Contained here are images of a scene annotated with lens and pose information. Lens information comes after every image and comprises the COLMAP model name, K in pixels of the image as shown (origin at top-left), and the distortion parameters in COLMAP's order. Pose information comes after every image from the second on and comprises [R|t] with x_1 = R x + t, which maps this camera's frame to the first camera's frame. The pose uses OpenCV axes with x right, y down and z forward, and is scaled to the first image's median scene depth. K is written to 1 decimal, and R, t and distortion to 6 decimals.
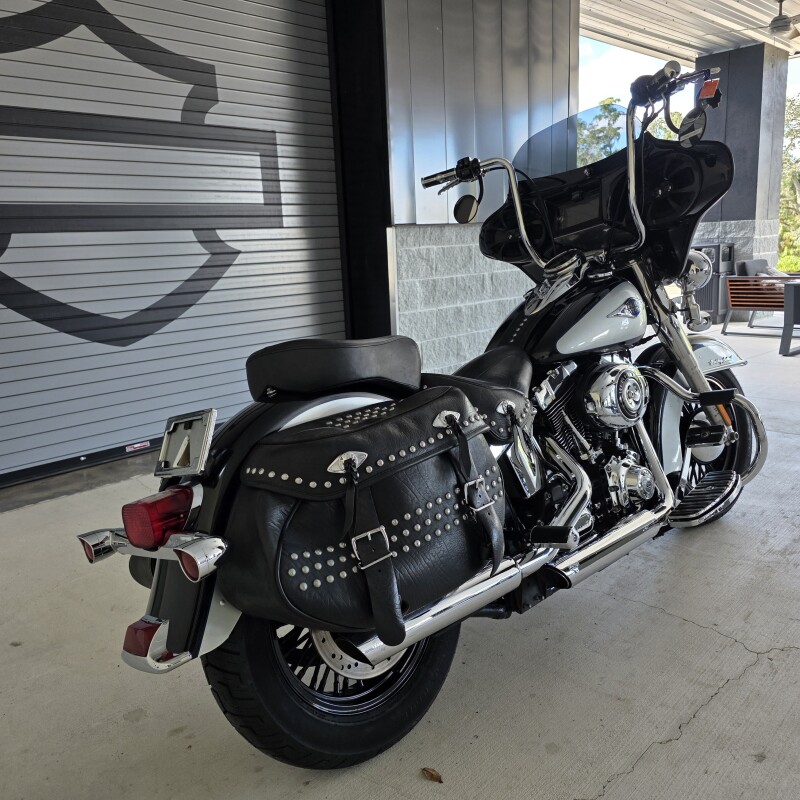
lens RADIAL K [[729.3, 0, 384.5], [0, 729.3, 398.6], [0, 0, 1]] dist [0.079176, -0.089336]
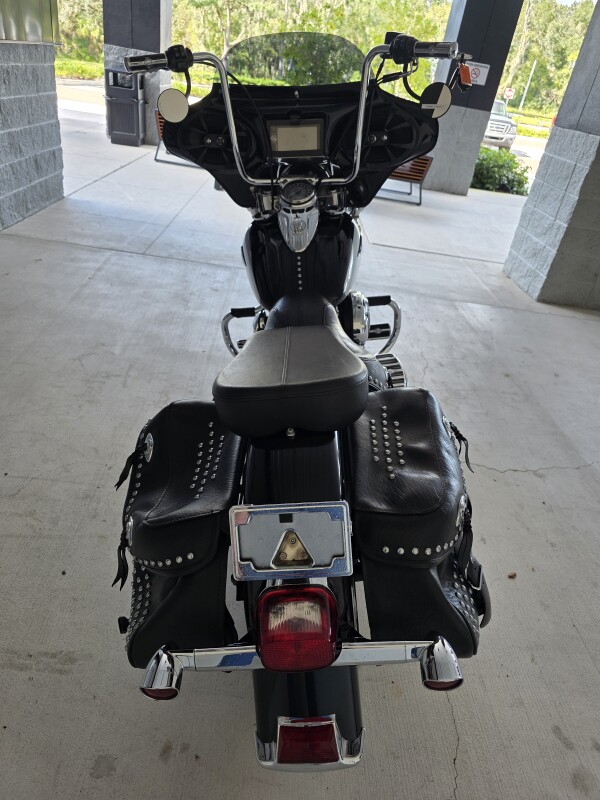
lens RADIAL K [[572.9, 0, 316.1], [0, 572.9, 378.1], [0, 0, 1]] dist [-0.003590, -0.002156]
pose [[0.666981, -0.231461, 0.708210, -0.254125], [-0.021546, 0.944133, 0.328859, -0.120851], [-0.744763, -0.234602, 0.624732, 0.221247]]
